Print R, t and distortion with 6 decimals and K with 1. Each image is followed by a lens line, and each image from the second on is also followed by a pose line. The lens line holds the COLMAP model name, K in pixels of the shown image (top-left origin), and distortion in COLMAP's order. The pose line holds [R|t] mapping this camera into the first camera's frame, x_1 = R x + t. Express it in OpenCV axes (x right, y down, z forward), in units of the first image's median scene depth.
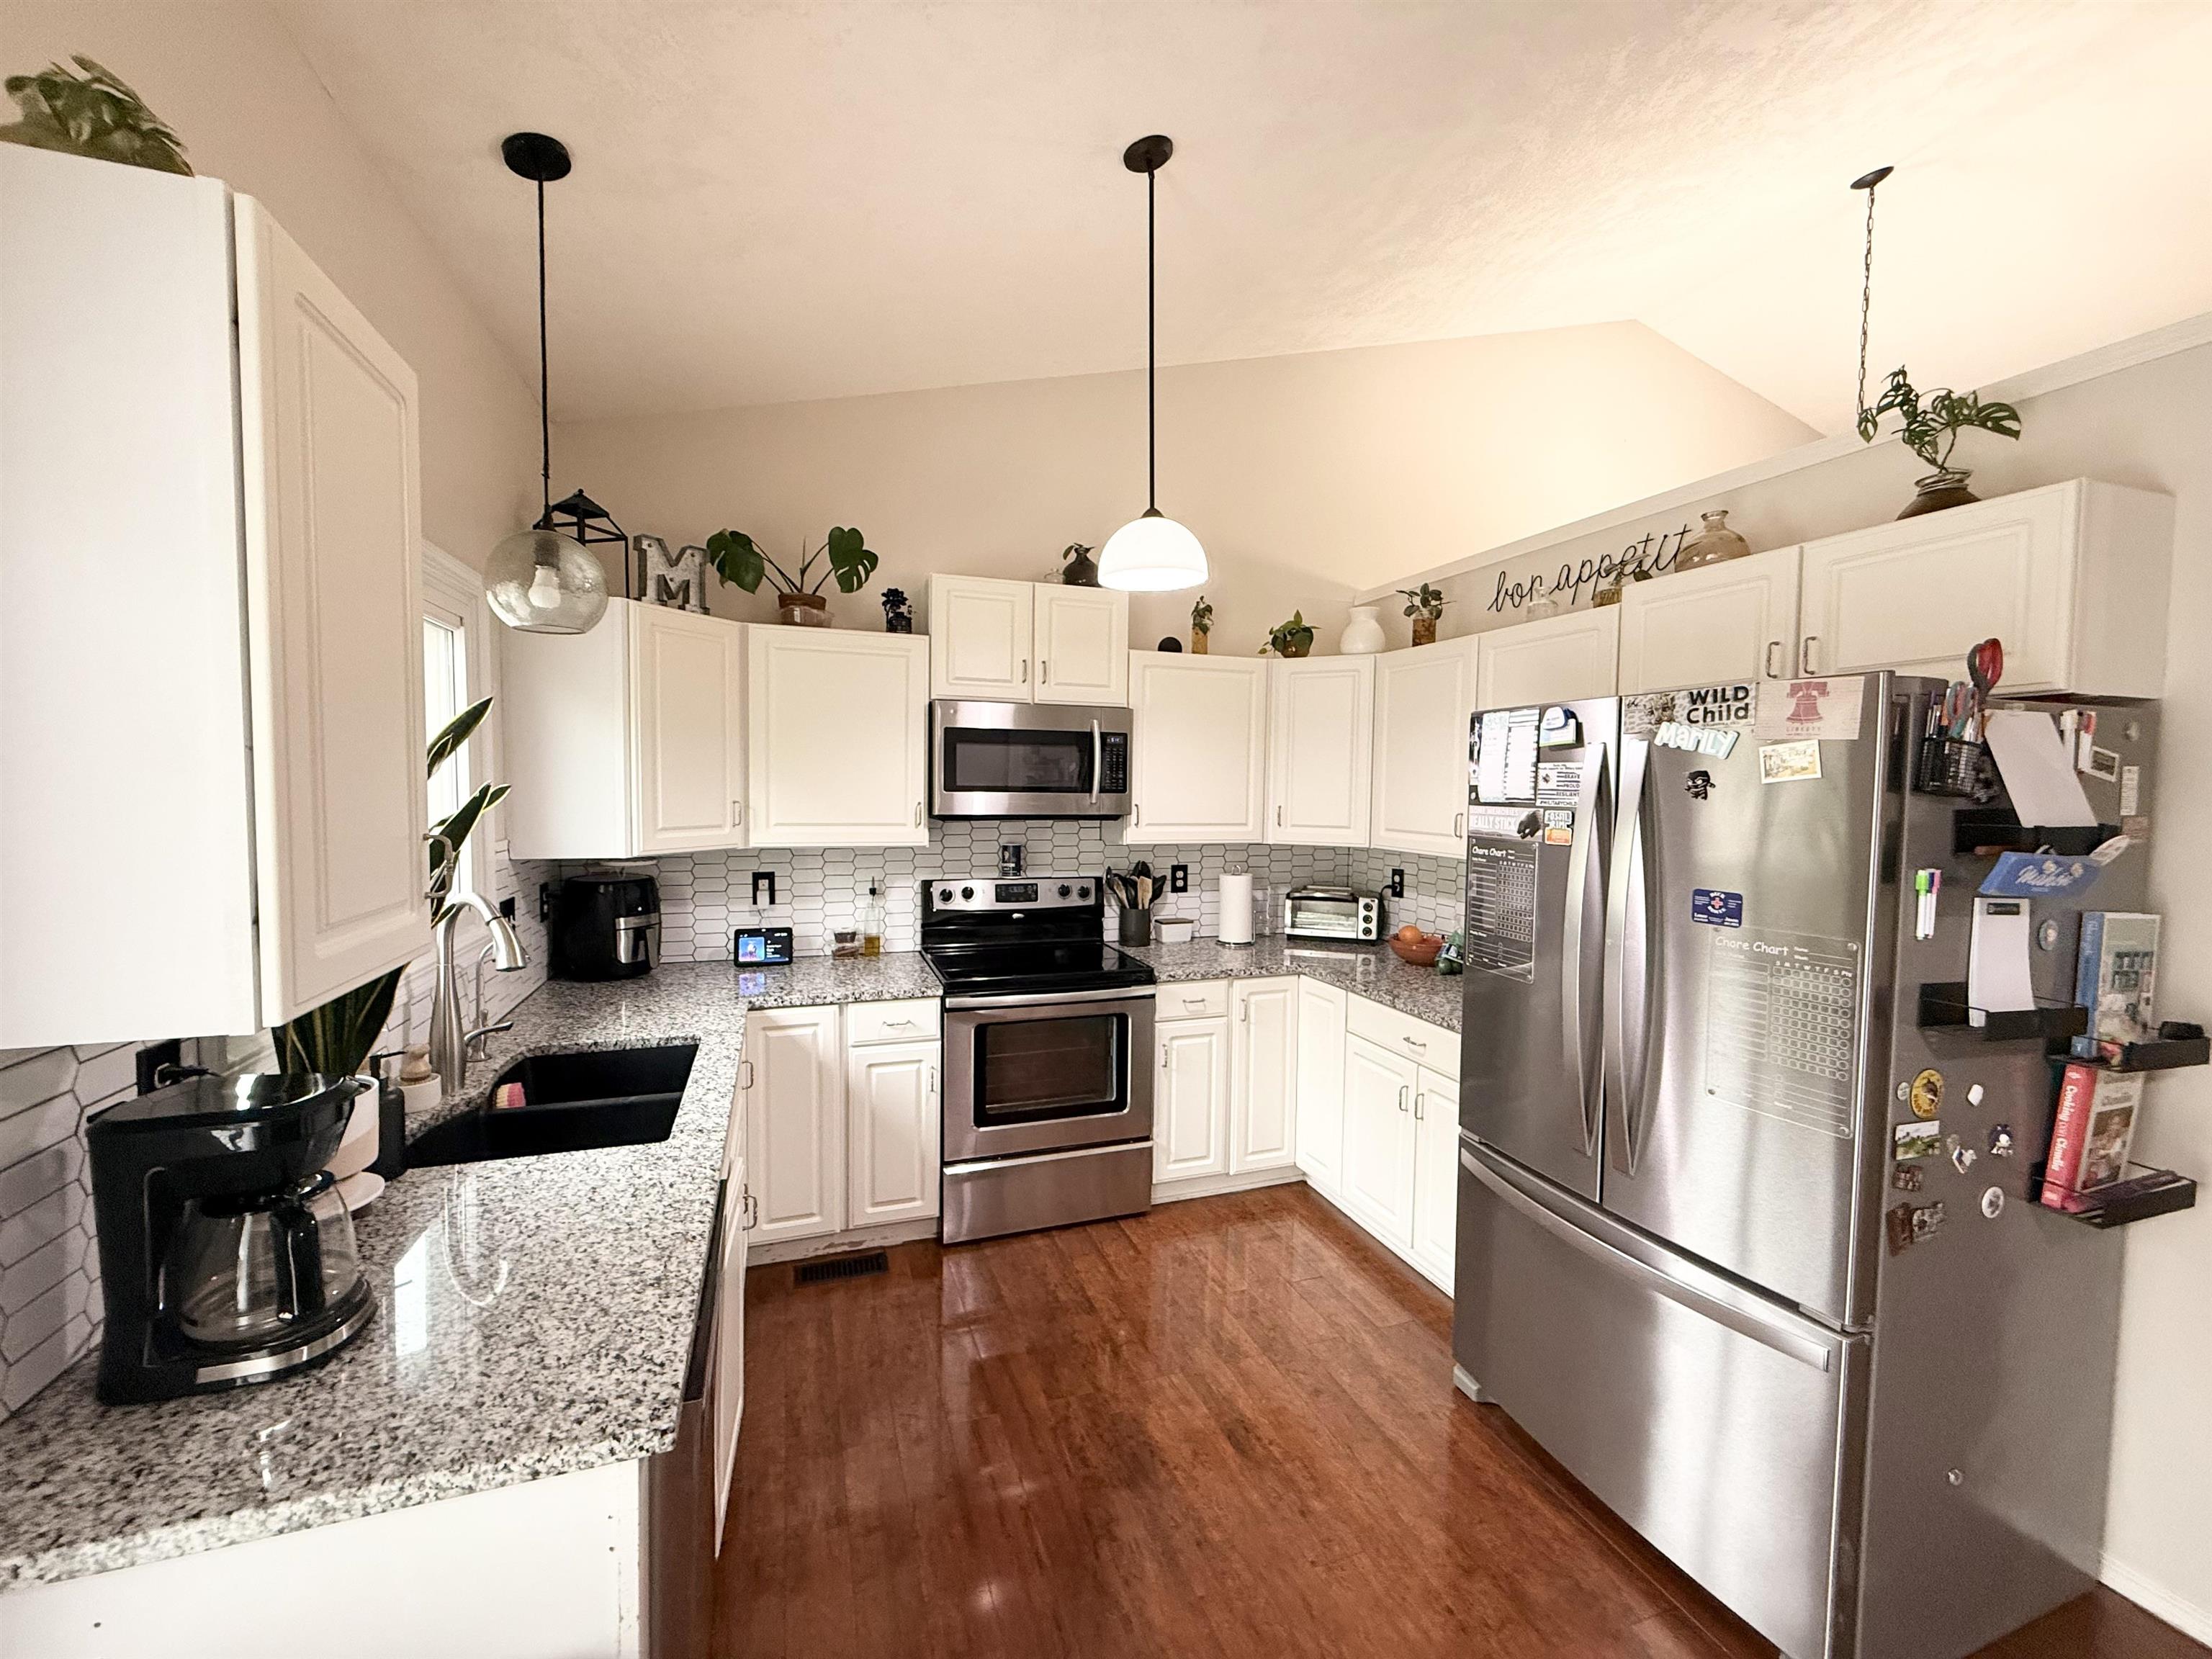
lens RADIAL K [[884.2, 0, 1106.3], [0, 884.2, 828.8], [0, 0, 1]] dist [-0.000859, 0.000224]
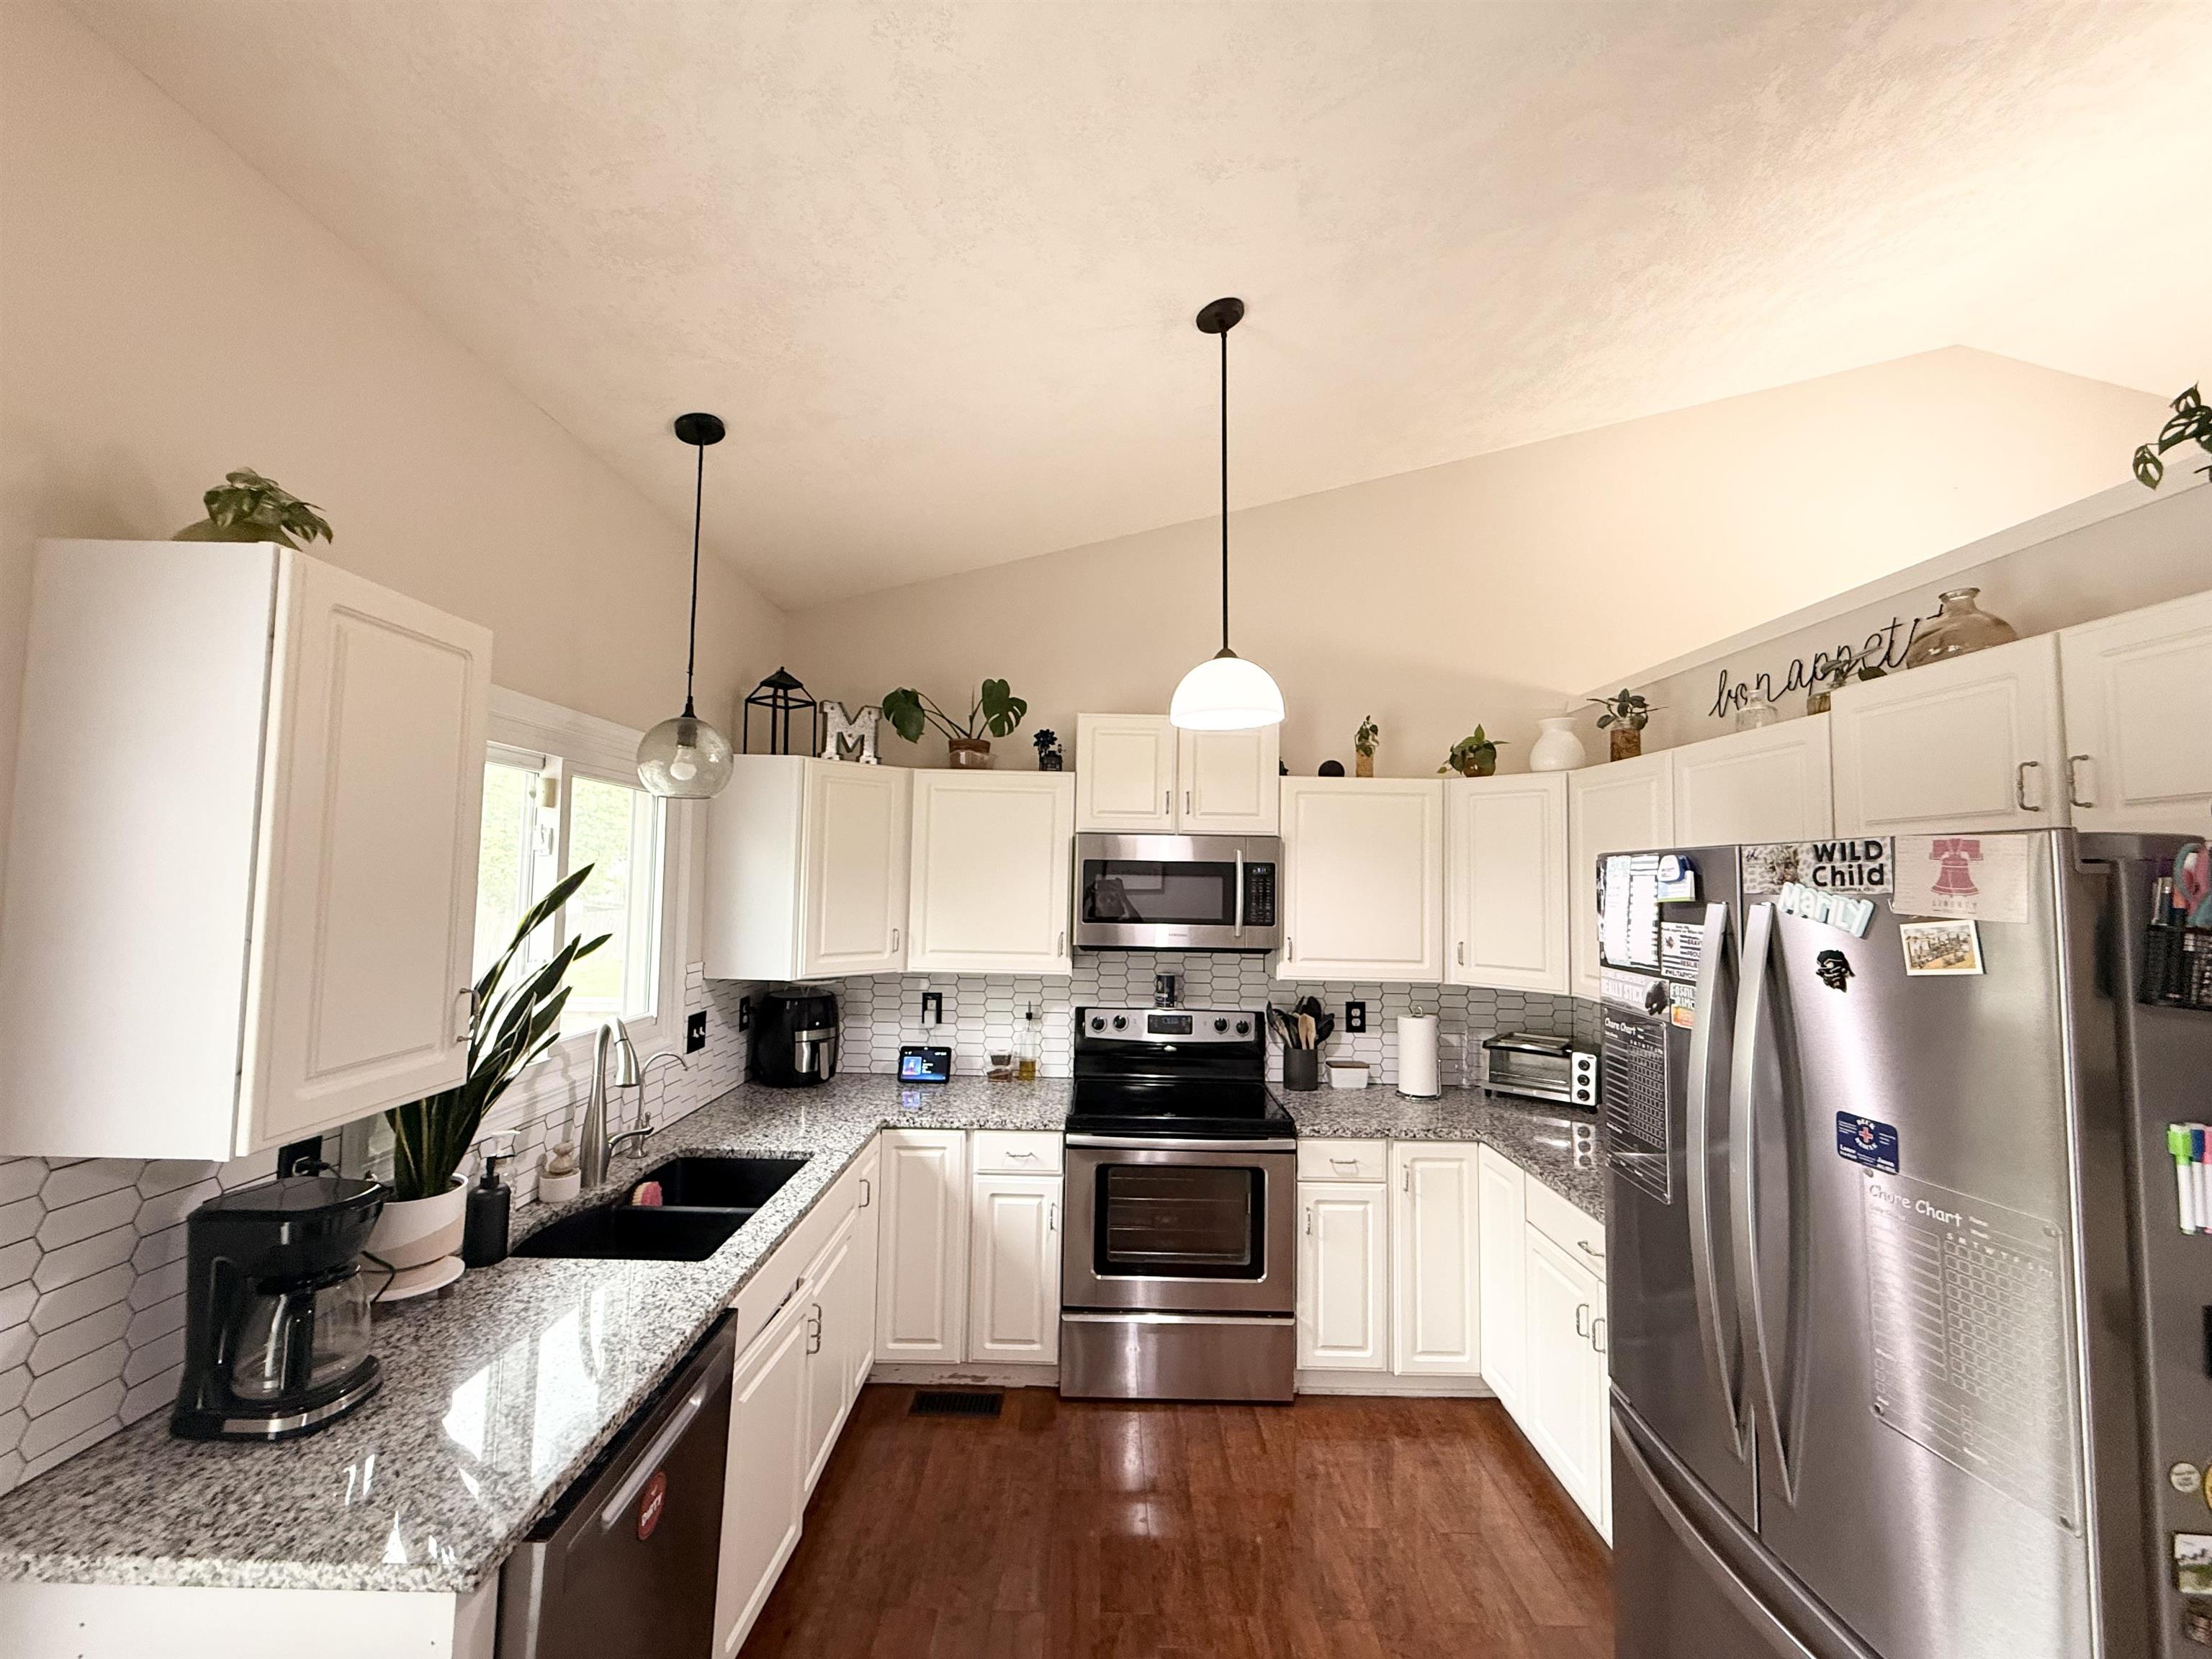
lens RADIAL K [[884.2, 0, 1103.0], [0, 884.2, 827.1], [0, 0, 1]] dist [-0.000859, 0.000224]
pose [[0.941897, -0.015104, -0.335562, 0.228548], [-0.024212, 0.993337, -0.112673, -0.046708], [0.335029, 0.114251, 0.935255, 0.052086]]
